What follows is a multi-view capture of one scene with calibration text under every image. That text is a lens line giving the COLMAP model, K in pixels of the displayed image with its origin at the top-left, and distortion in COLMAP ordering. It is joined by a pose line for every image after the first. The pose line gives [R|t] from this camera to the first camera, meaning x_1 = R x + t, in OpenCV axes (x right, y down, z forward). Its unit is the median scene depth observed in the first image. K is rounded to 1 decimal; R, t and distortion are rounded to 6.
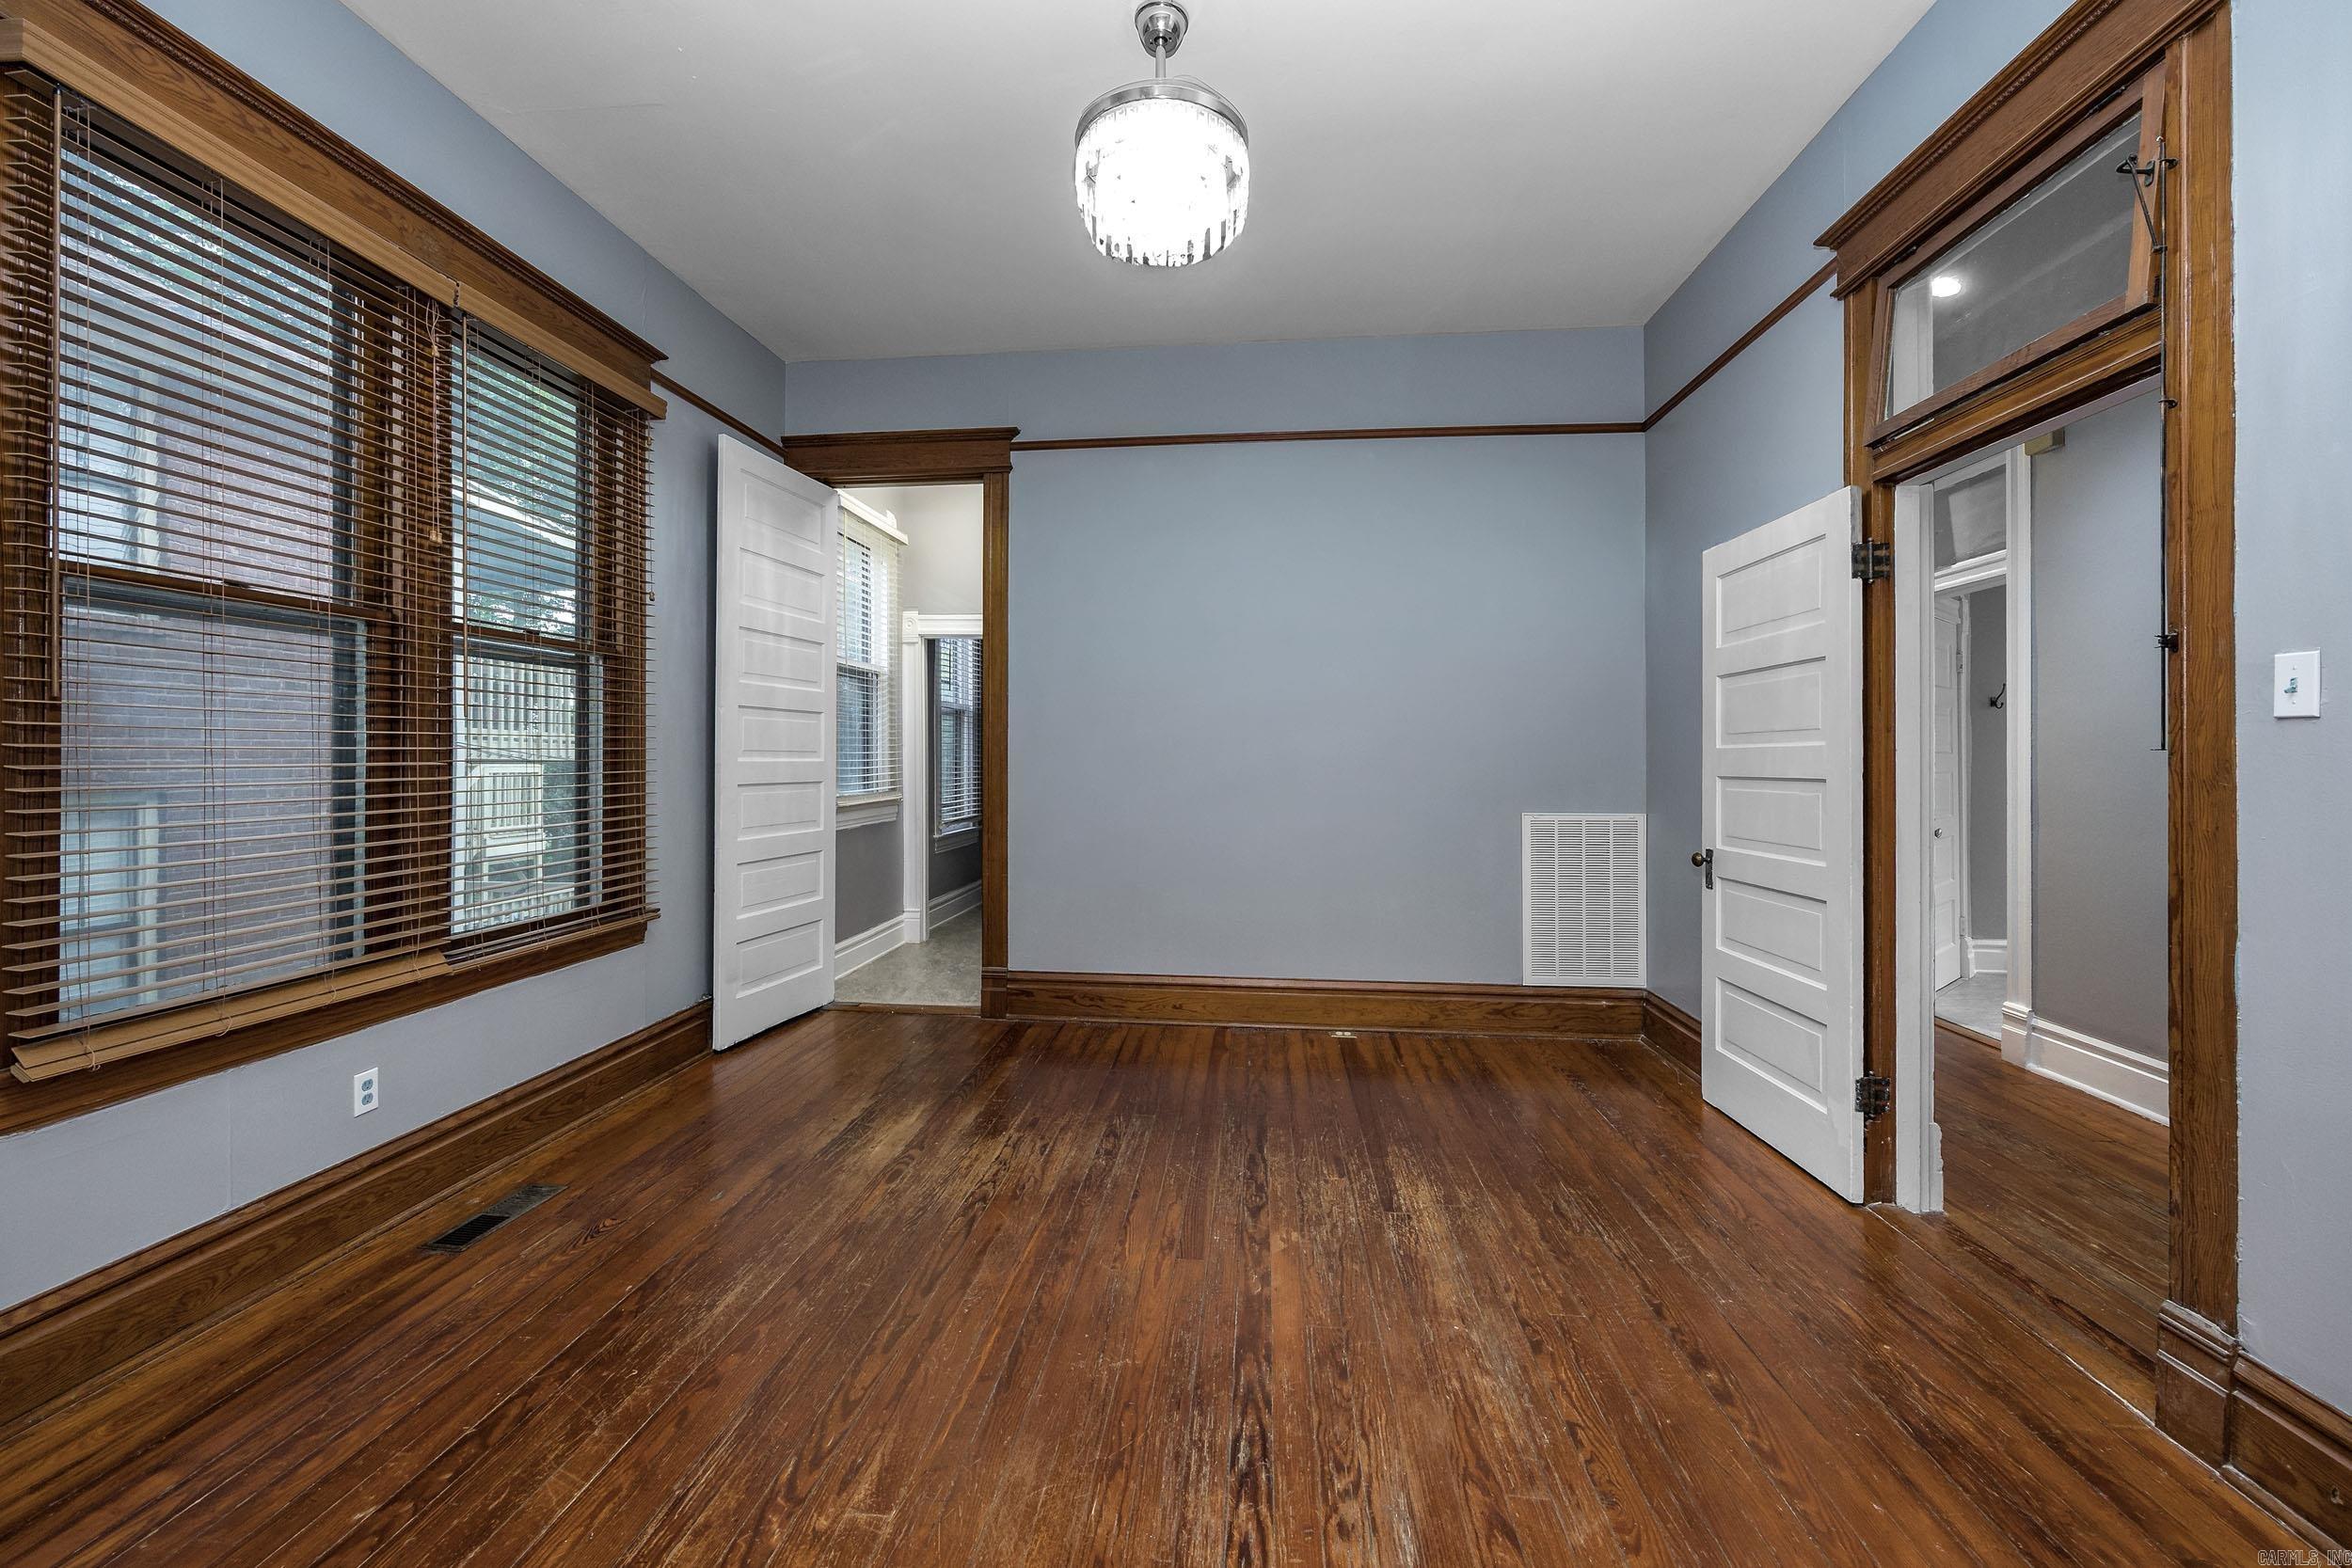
lens RADIAL K [[950.7, 0, 1121.7], [0, 950.7, 749.1], [0, 0, 1]] dist [0.003291, 0.000130]
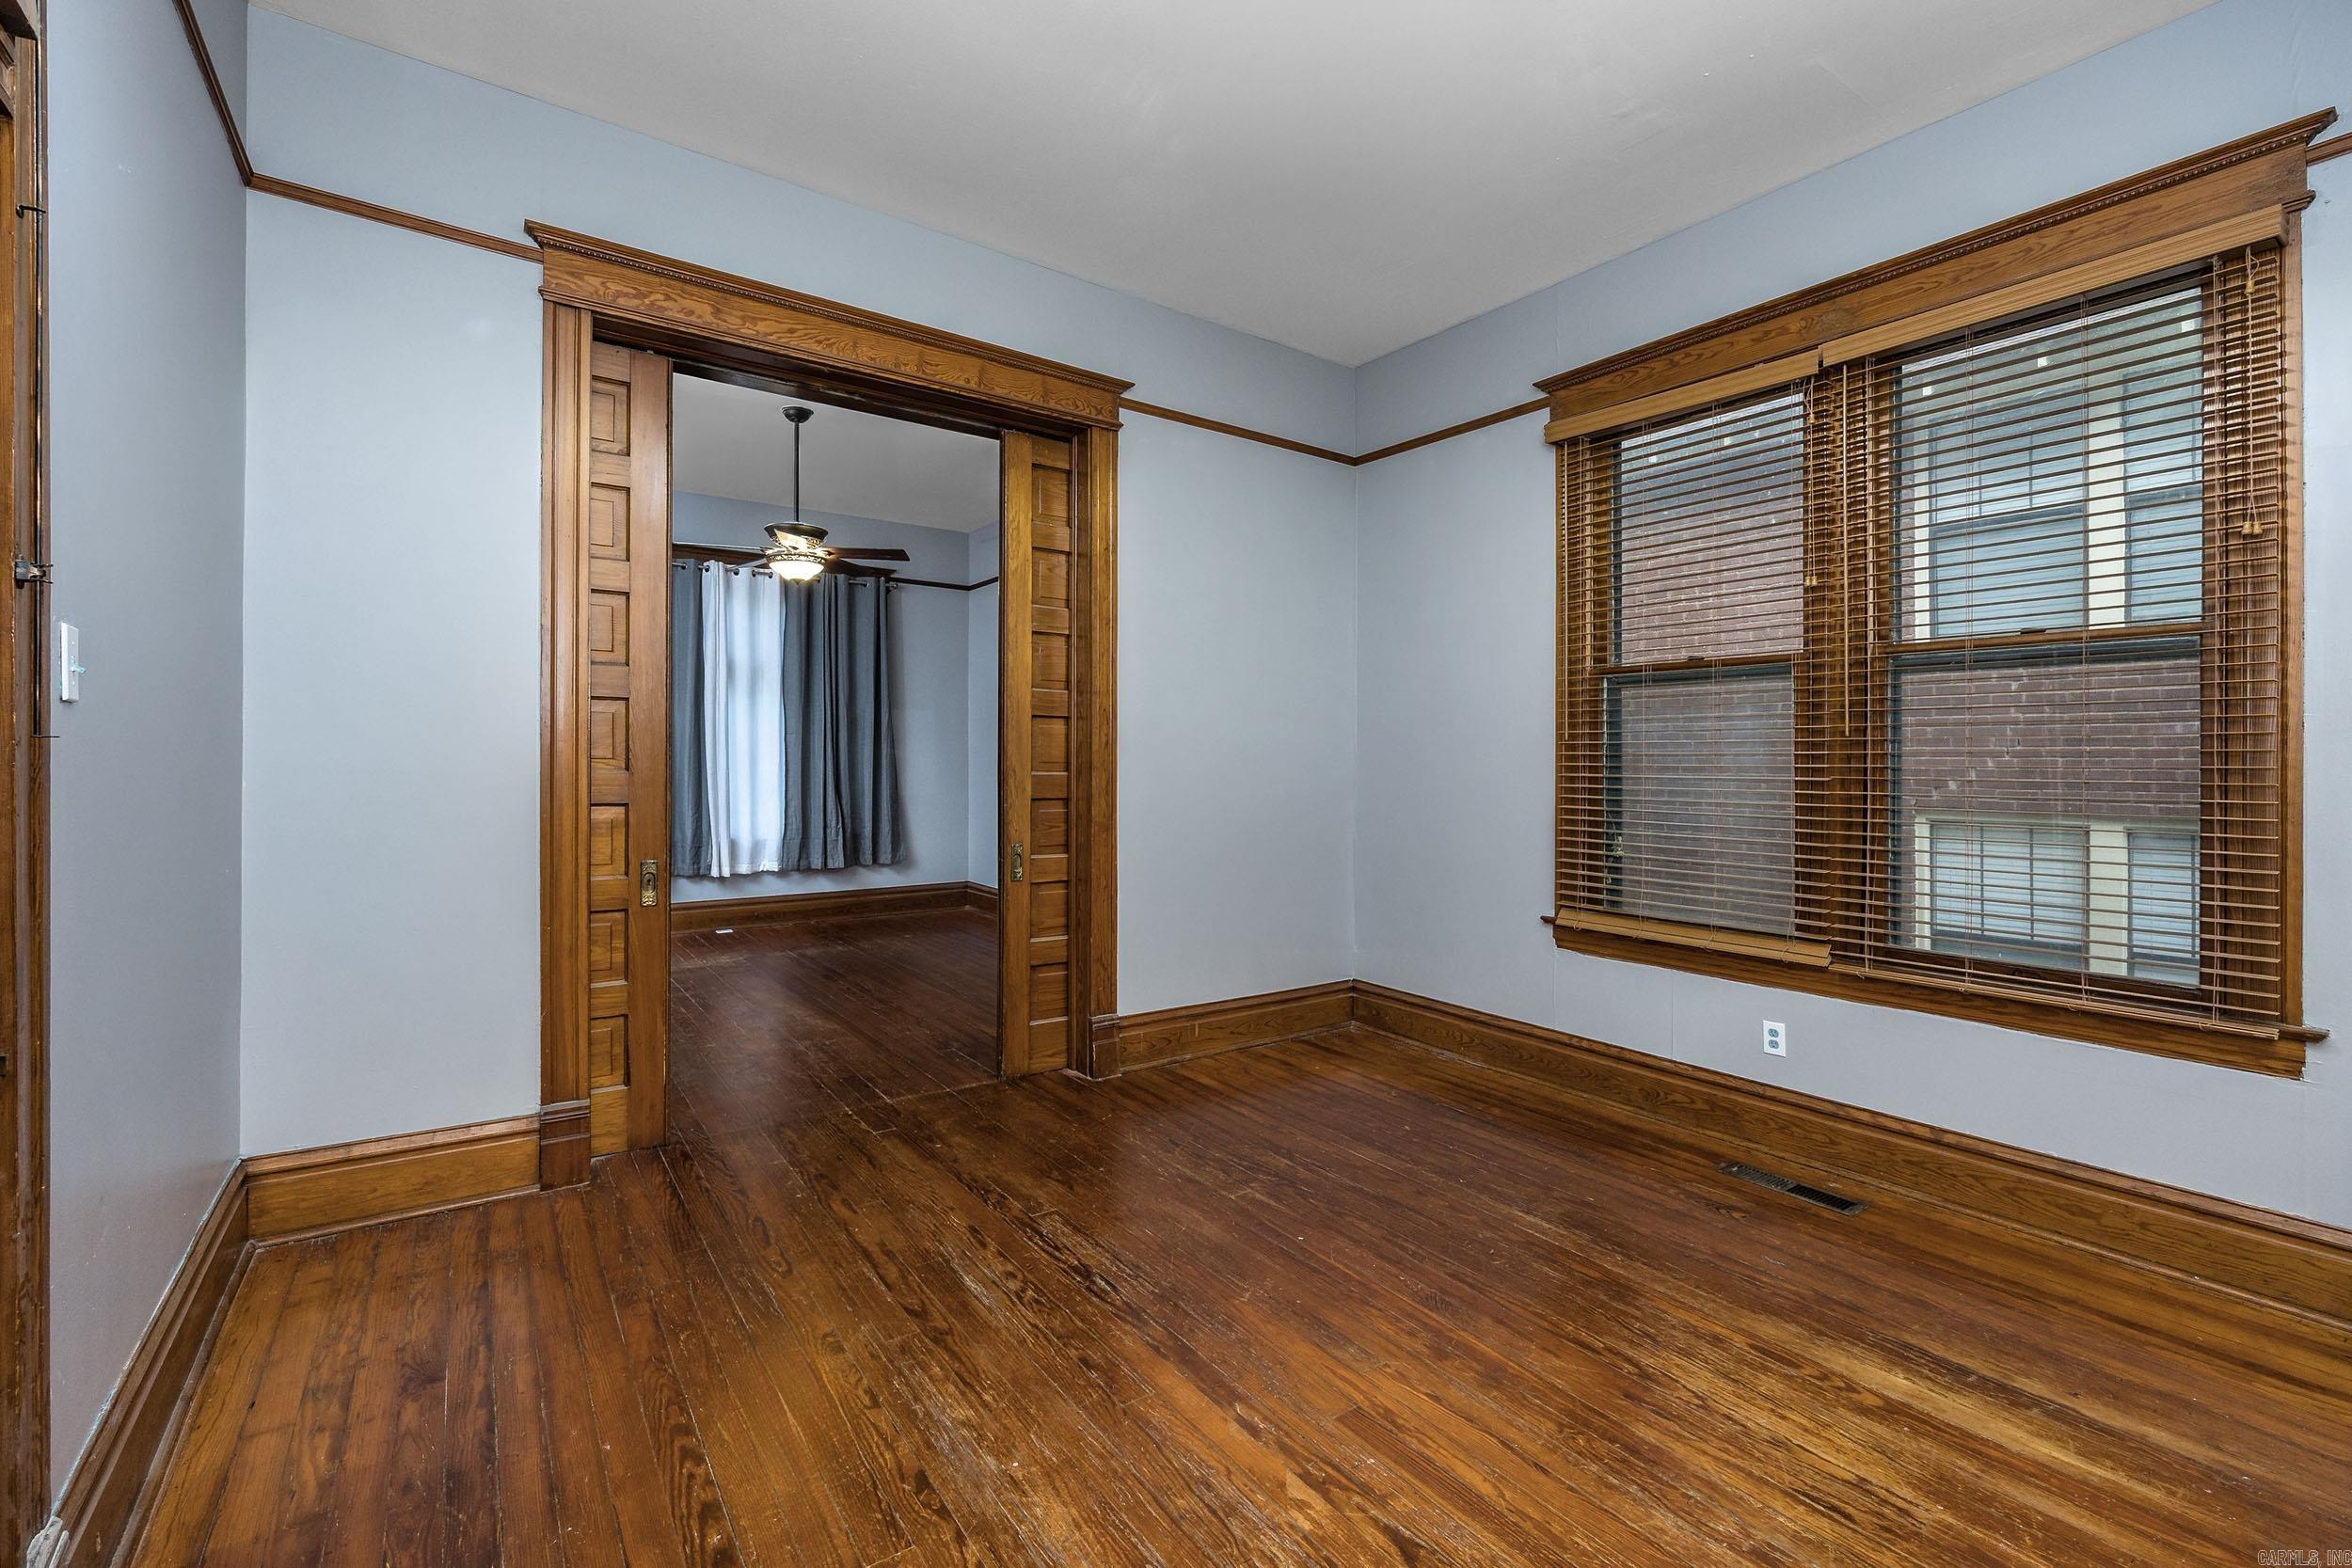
lens RADIAL K [[950.7, 0, 1172.0], [0, 950.7, 774.4], [0, 0, 1]] dist [0.003291, 0.000130]
pose [[-0.705631, -0.003587, -0.708570, 0.703845], [-0.009792, 0.999941, 0.004689, 0.012916], [0.708512, 0.010247, -0.705625, 1.401359]]
